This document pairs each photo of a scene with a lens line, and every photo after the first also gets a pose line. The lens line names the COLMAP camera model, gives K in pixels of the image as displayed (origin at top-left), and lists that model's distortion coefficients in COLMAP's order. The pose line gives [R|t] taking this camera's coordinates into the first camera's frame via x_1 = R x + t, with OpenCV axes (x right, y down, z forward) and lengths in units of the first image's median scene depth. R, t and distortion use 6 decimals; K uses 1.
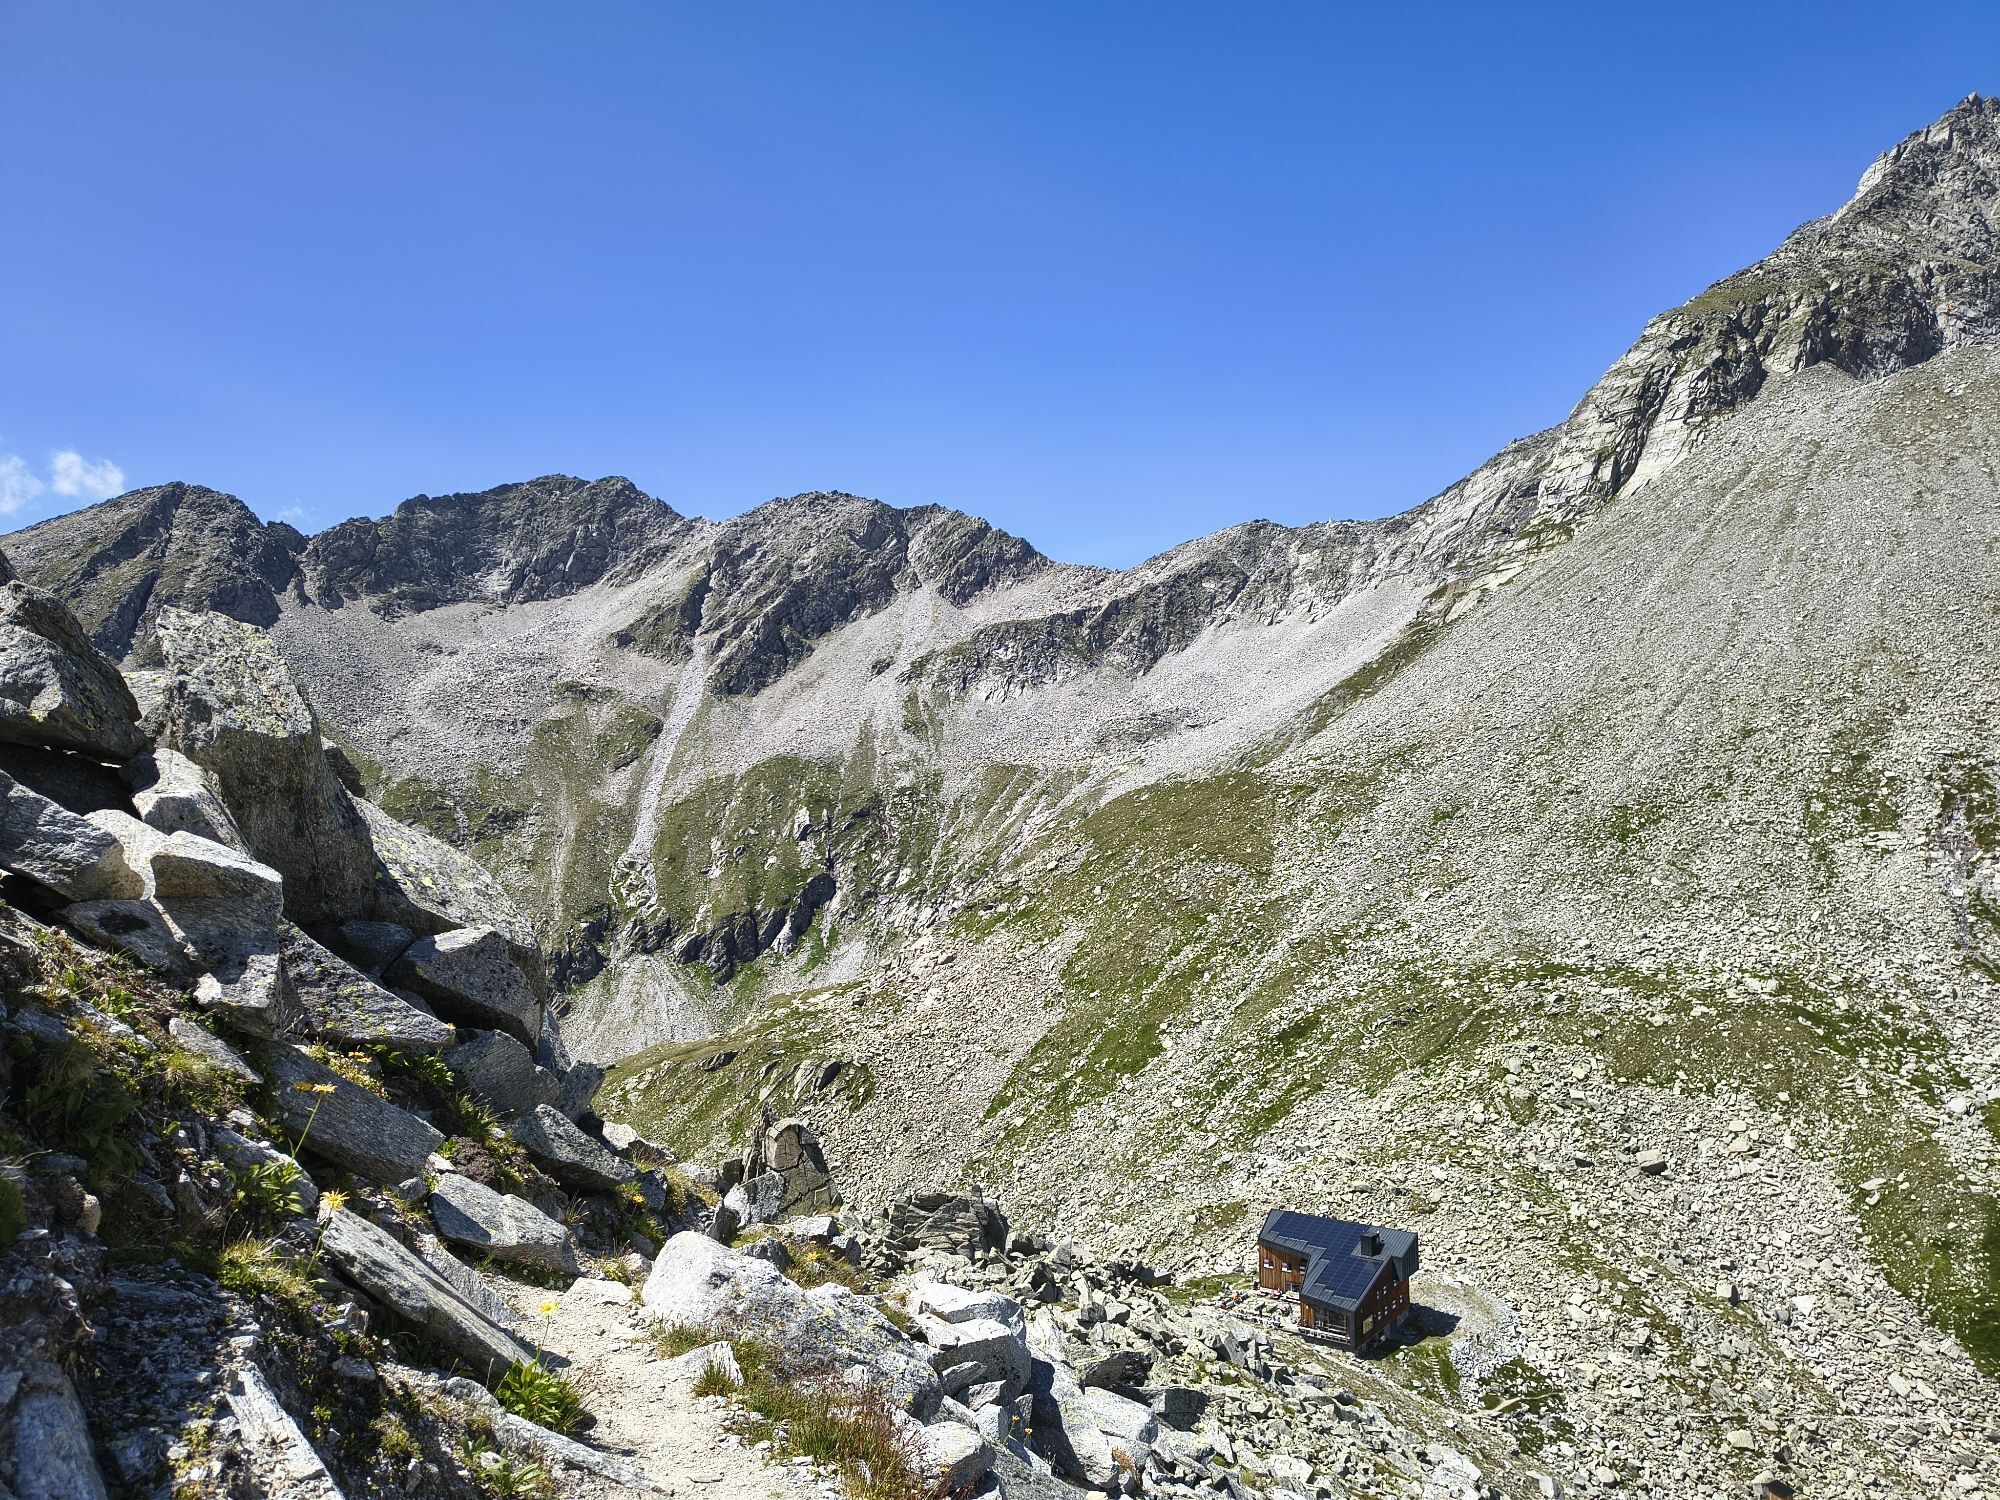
lens RADIAL K [[1359.4, 0, 998.8], [0, 1359.4, 775.9], [0, 0, 1]] dist [0.062483, -0.070564]
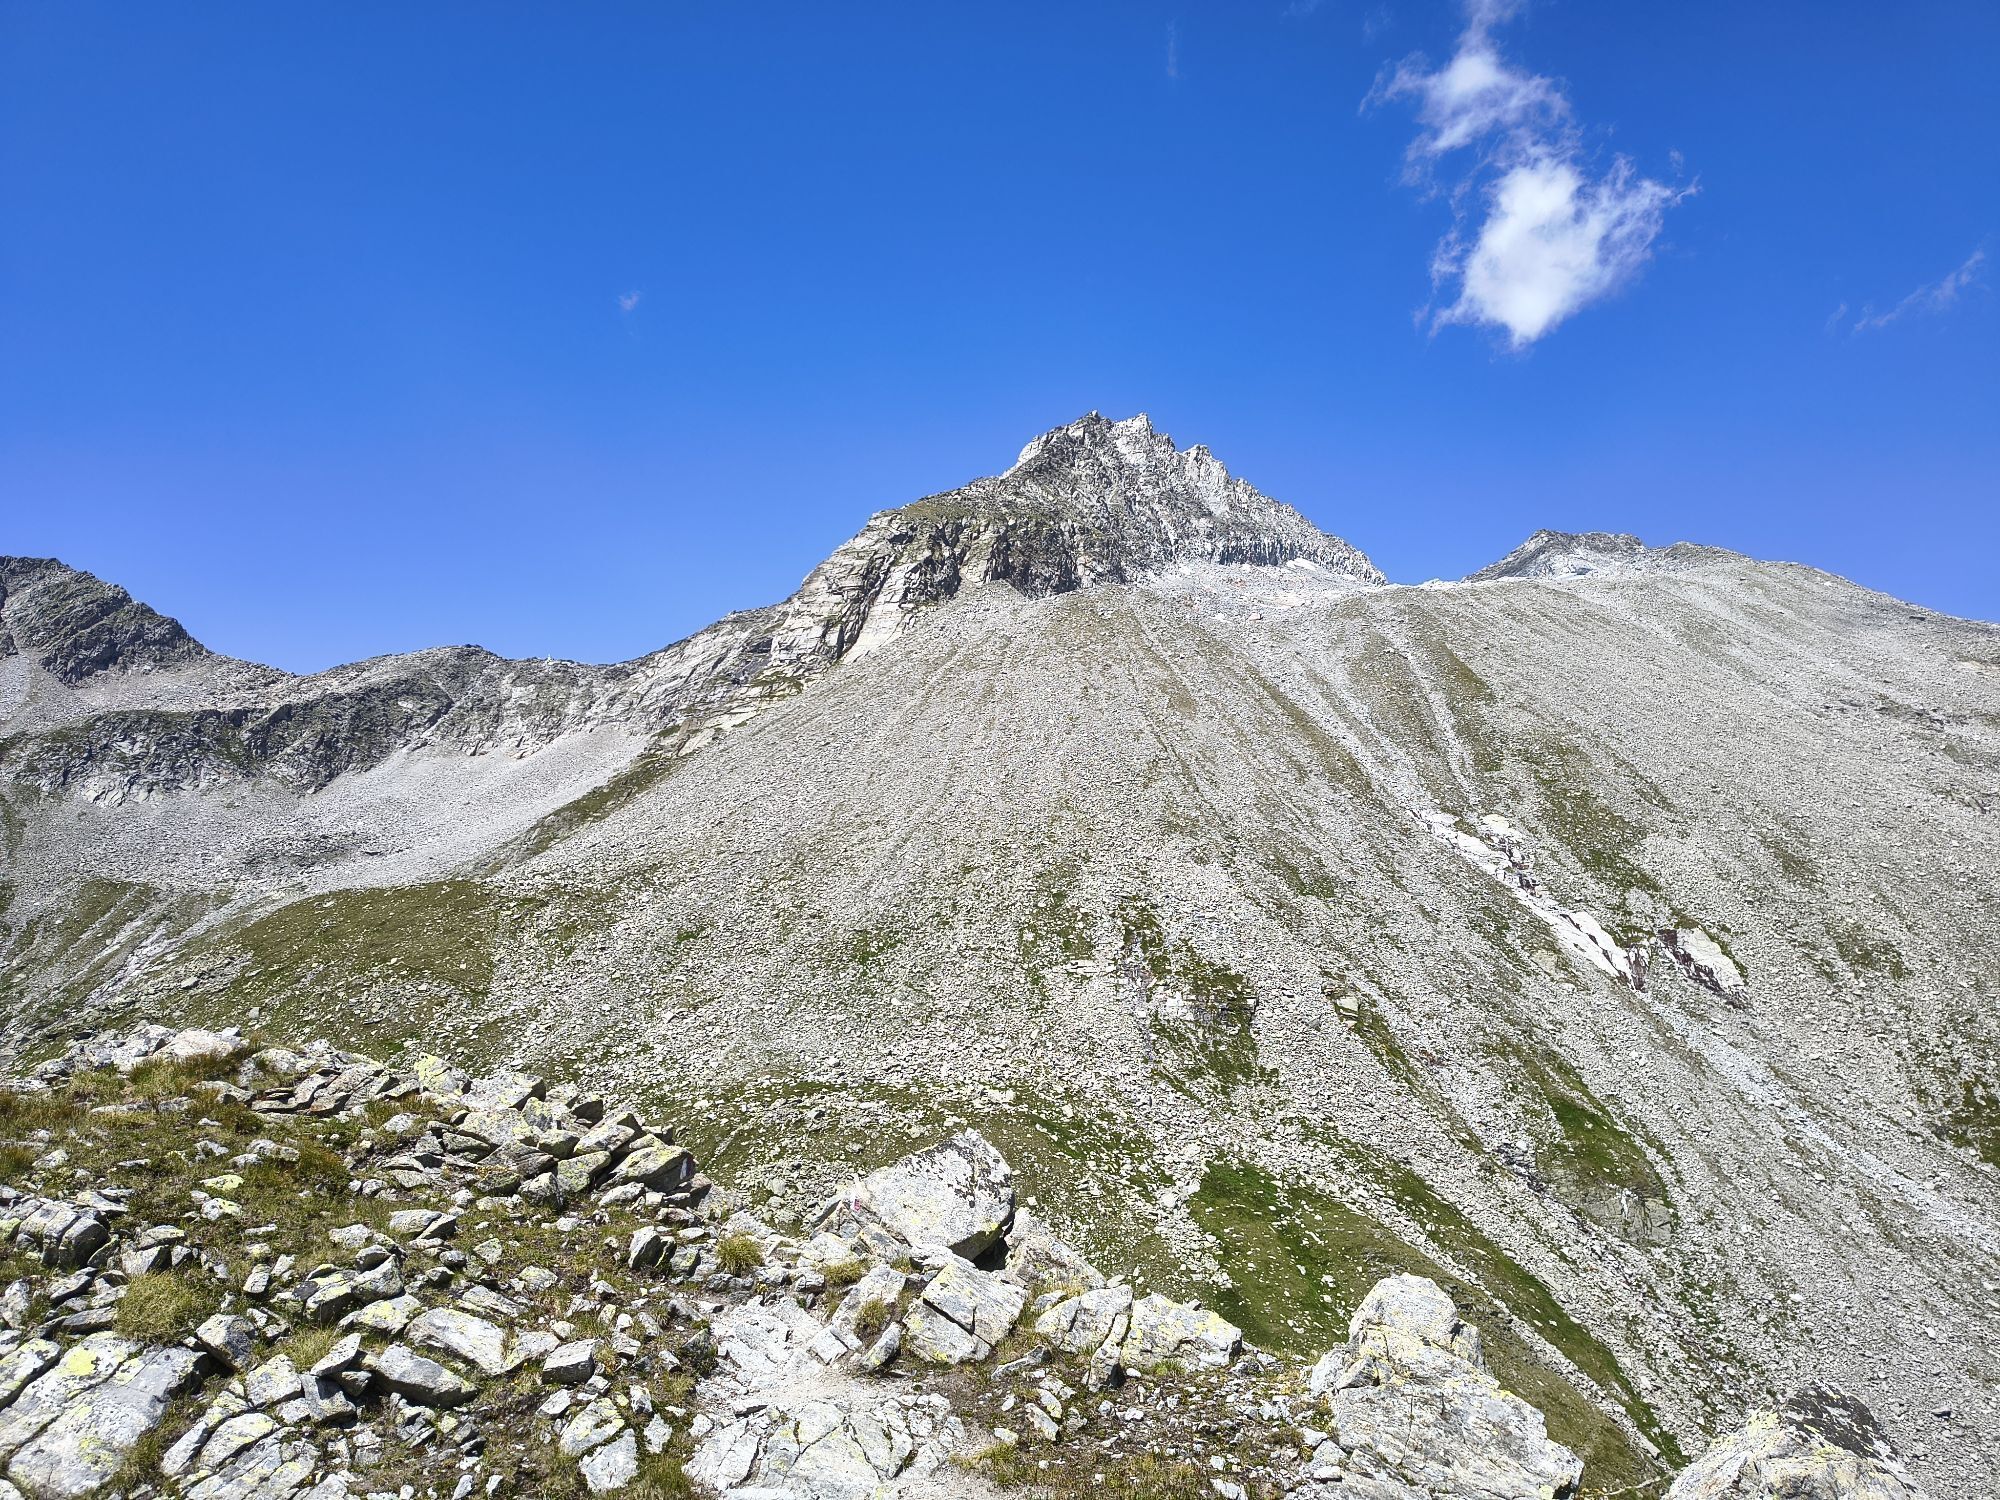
lens RADIAL K [[1359.4, 0, 998.8], [0, 1359.4, 775.9], [0, 0, 1]] dist [0.062483, -0.070564]
pose [[0.834111, 0.119614, 0.538471, -0.015785], [-0.055508, 0.989451, -0.133809, 0.034520], [-0.548796, 0.081722, 0.831952, 0.089232]]
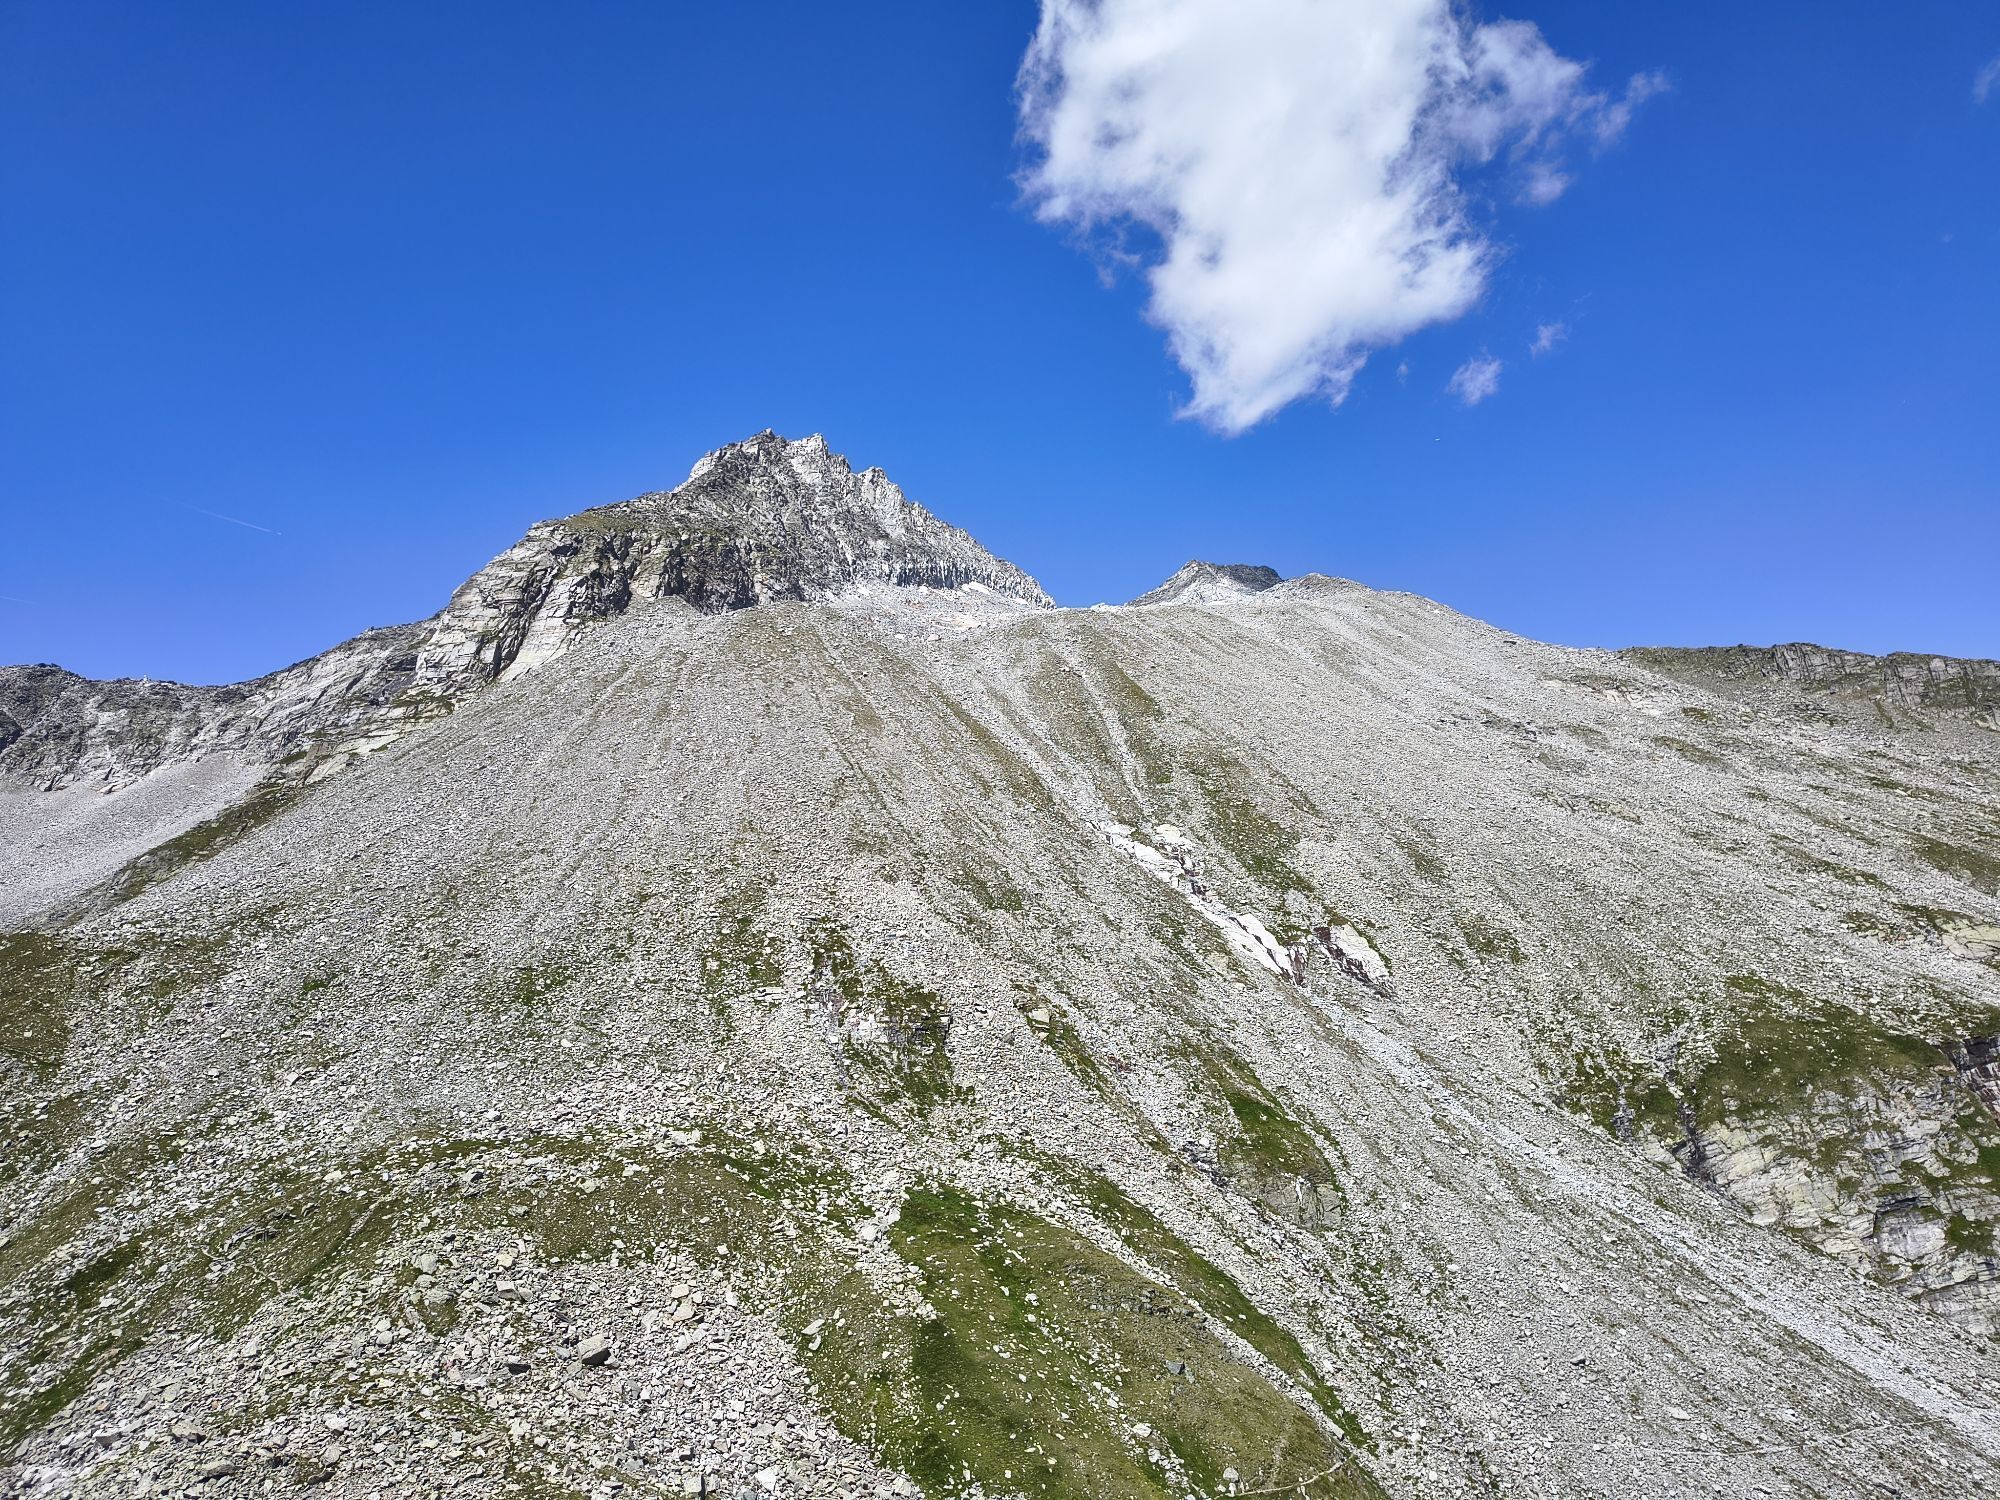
lens RADIAL K [[1363.0, 0, 1006.1], [0, 1363.0, 748.7], [0, 0, 1]] dist [0.051451, -0.053670]
pose [[0.685201, 0.129578, 0.716735, -0.007248], [-0.001232, 0.984252, -0.176765, 0.035795], [-0.728353, 0.120236, 0.674571, 0.108152]]
